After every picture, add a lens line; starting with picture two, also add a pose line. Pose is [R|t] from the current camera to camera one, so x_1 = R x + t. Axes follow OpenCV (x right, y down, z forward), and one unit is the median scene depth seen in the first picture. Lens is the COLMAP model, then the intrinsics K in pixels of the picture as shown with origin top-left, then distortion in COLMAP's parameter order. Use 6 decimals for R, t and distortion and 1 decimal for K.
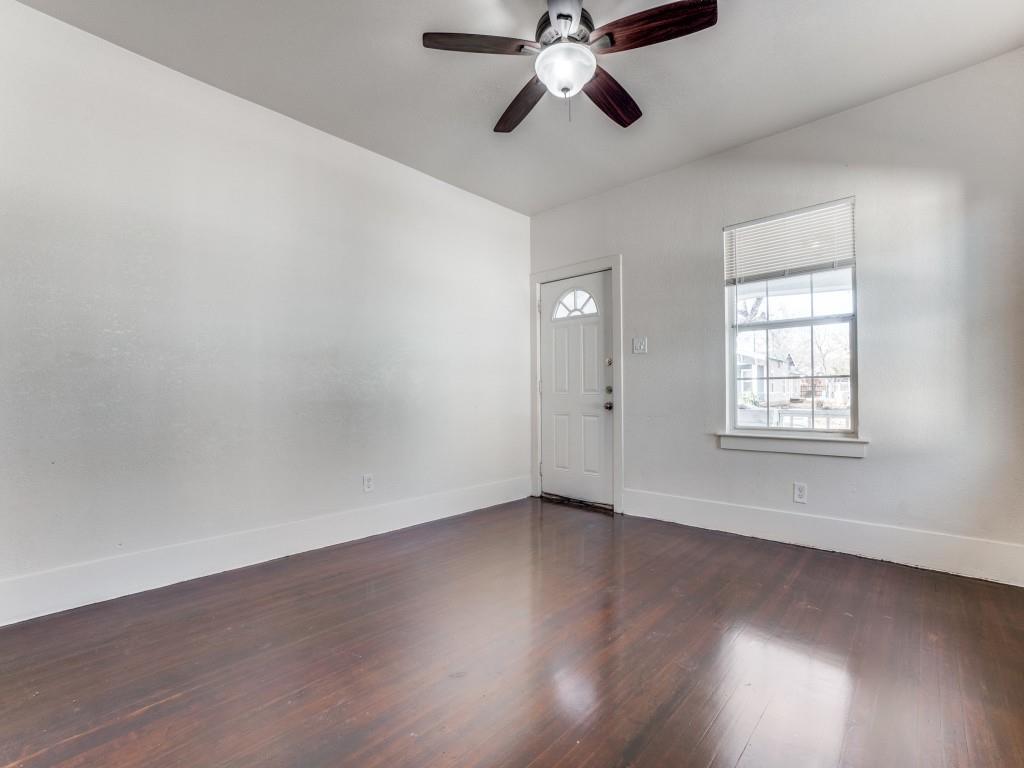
lens RADIAL K [[436.2, 0, 512.0], [0, 436.2, 384.0], [0, 0, 1]] dist [0.002133, 0.000001]
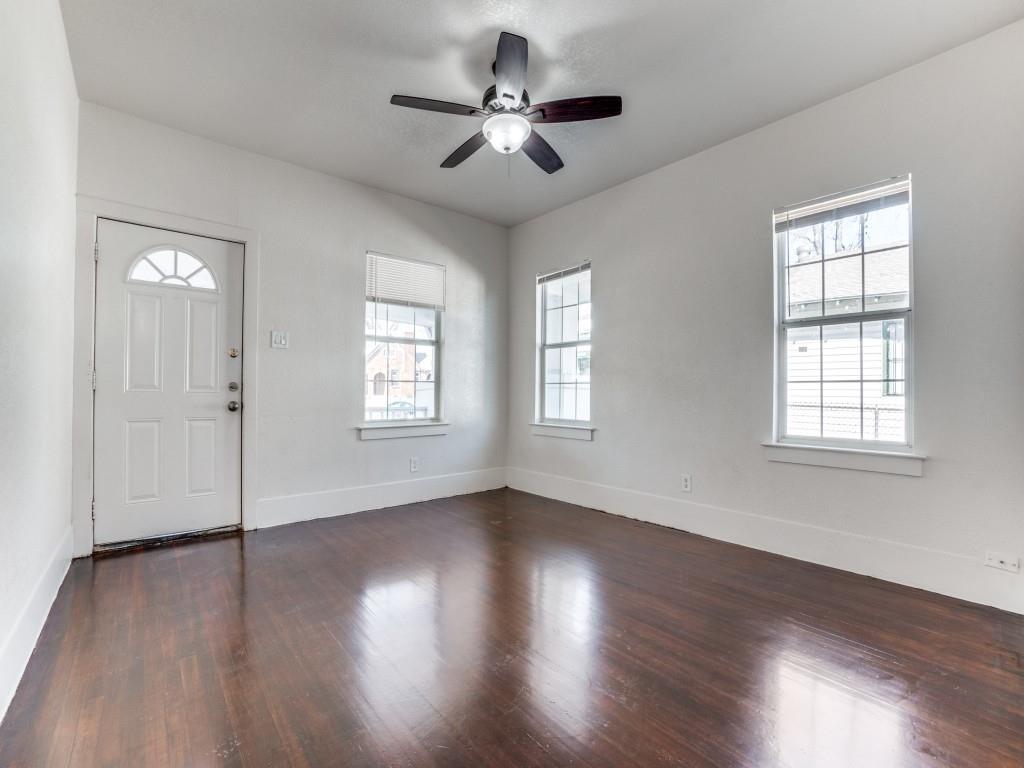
lens RADIAL K [[451.5, 0, 510.3], [0, 451.5, 390.0], [0, 0, 1]] dist [-0.060610, 0.018447]
pose [[0.159395, 0.015299, 0.987096, -0.516720], [-0.023108, 0.999664, -0.011762, 0.016451], [-0.986944, -0.020935, 0.159695, 0.346134]]
